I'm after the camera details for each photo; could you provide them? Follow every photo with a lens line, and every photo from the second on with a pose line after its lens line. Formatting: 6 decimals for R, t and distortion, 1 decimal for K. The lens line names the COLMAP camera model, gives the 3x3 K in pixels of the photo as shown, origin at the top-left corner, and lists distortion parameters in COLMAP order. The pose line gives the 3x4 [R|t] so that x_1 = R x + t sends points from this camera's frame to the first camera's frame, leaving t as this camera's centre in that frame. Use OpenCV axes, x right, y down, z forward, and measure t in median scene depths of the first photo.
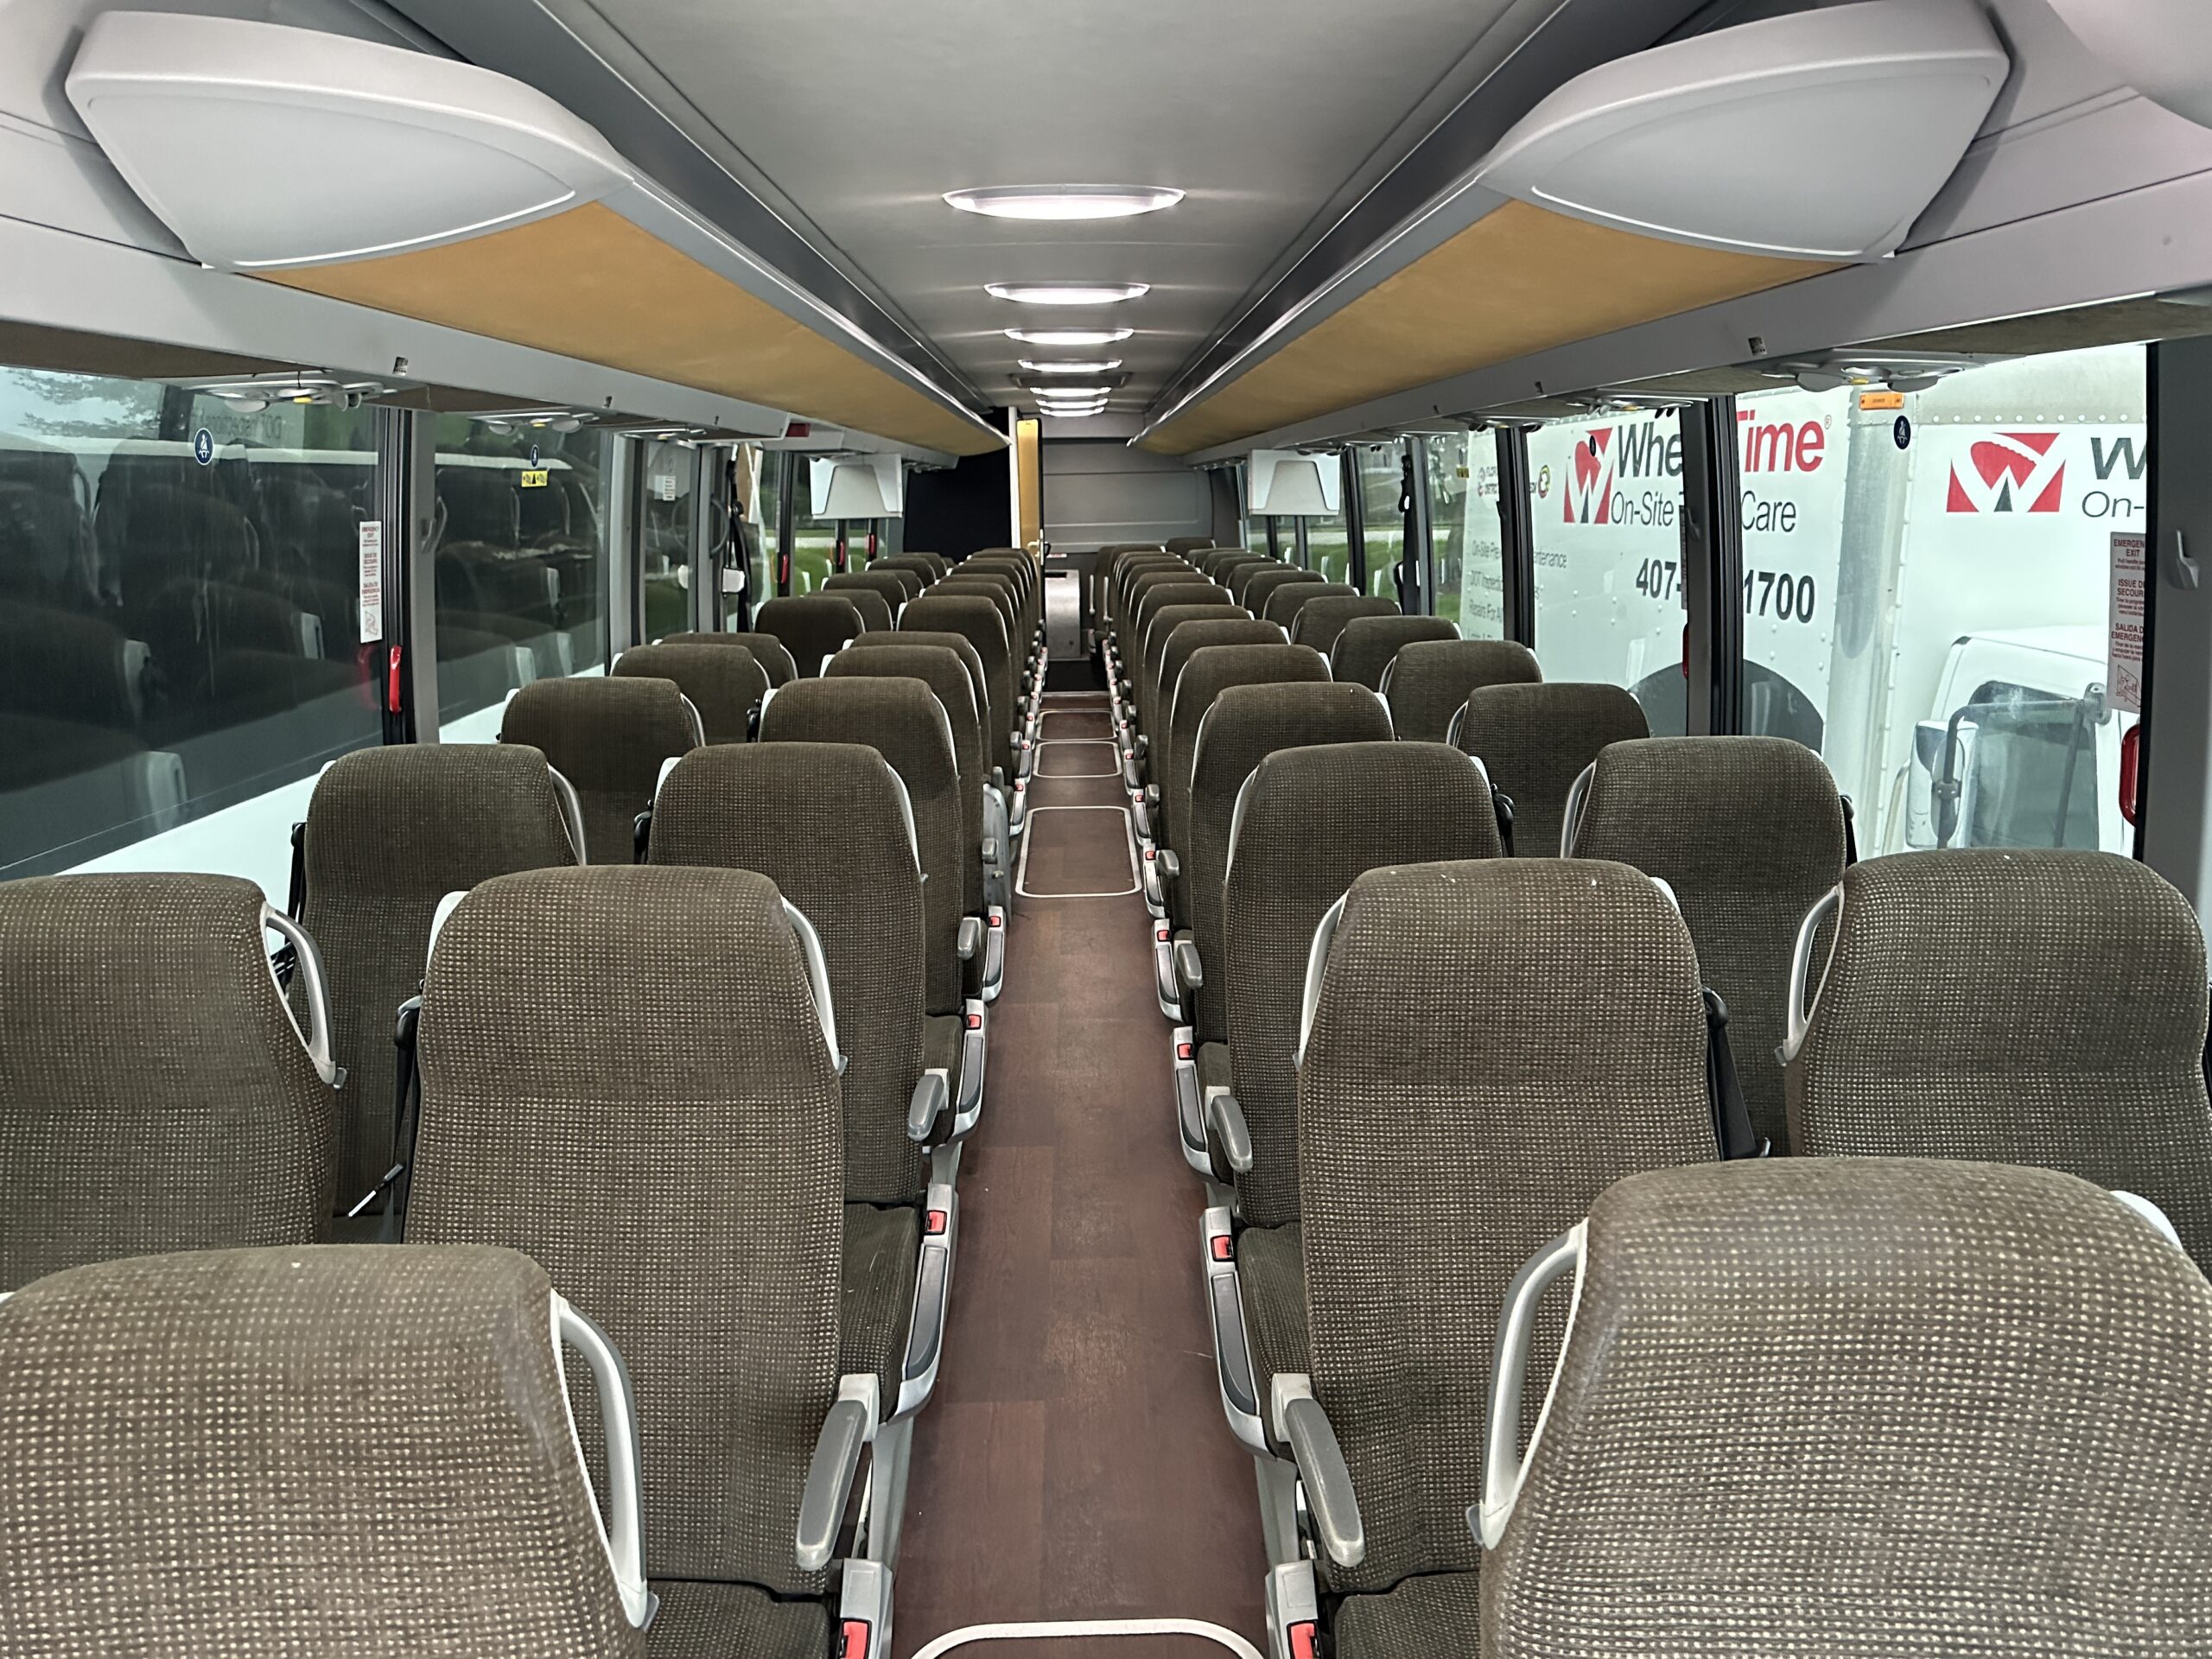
lens RADIAL K [[1575.9, 0, 1108.7], [0, 1575.9, 837.7], [0, 0, 1]] dist [0.038361, -0.030473]
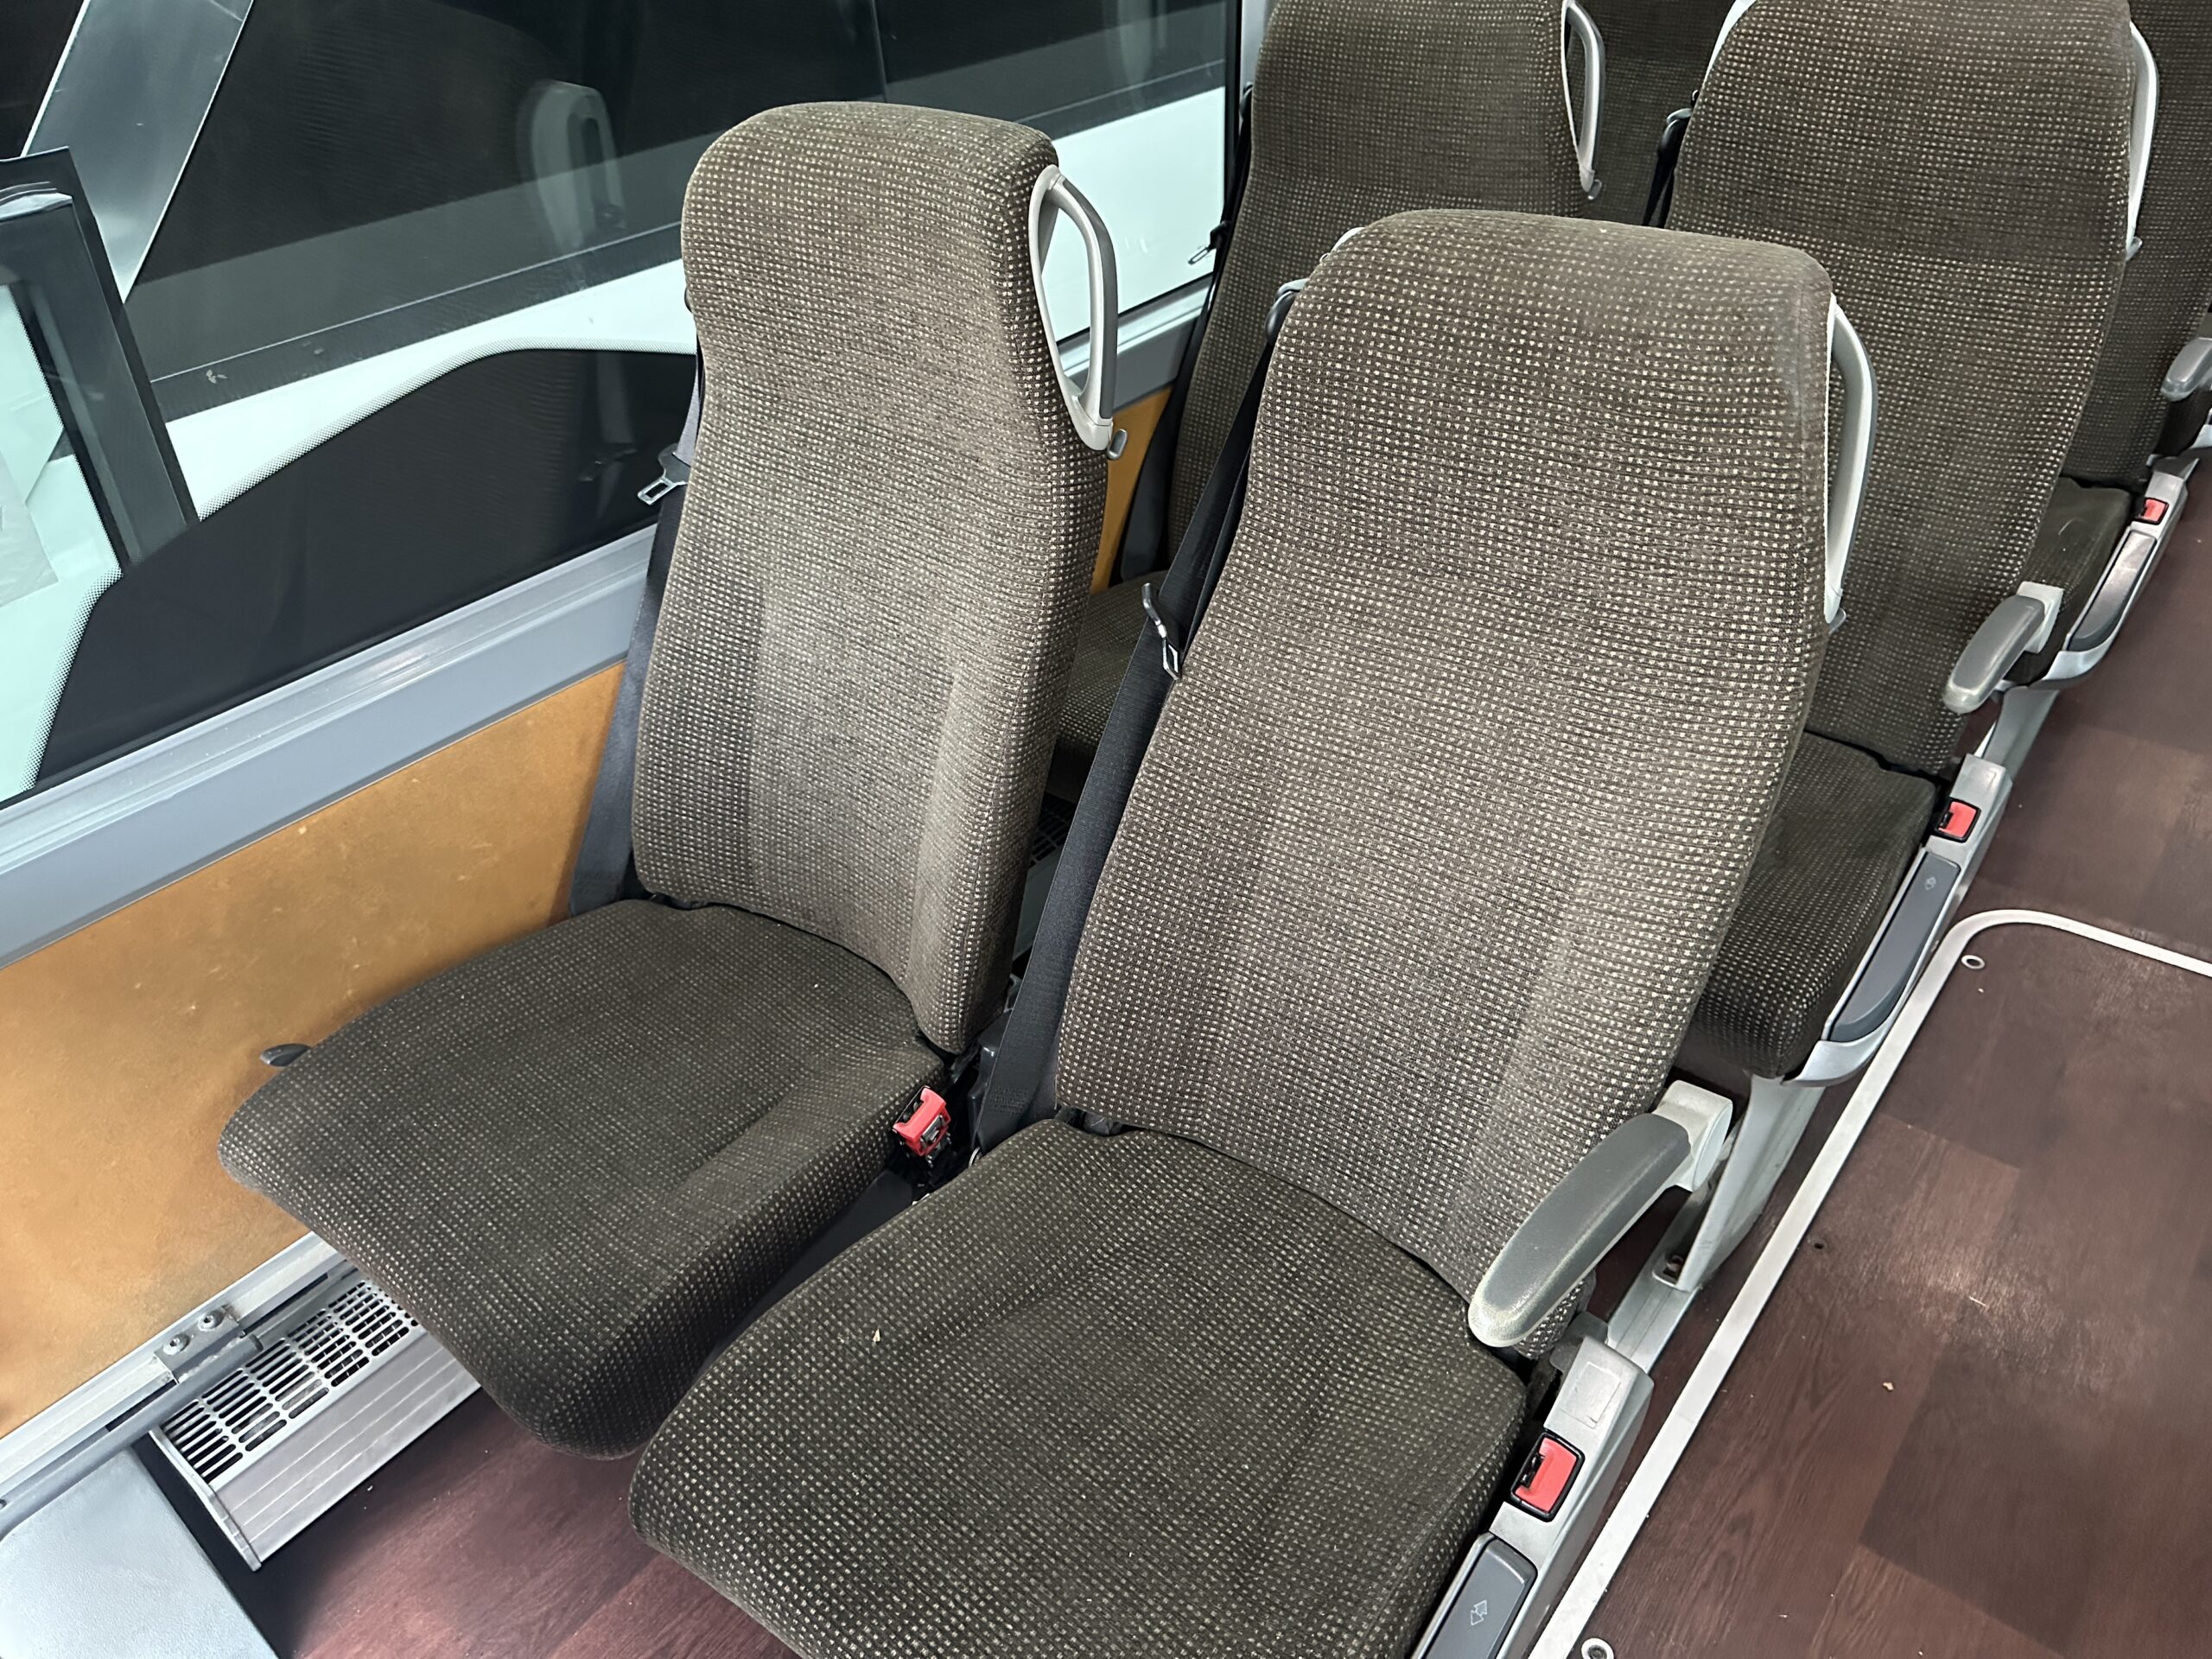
lens RADIAL K [[1583.5, 0, 1106.0], [0, 1583.5, 829.5], [0, 0, 1]] dist [0.046302, -0.093793]
pose [[0.765647, 0.342984, -0.544193, -0.034809], [-0.096966, 0.897863, 0.429464, 0.209798], [0.635910, -0.276050, 0.720705, -0.131413]]
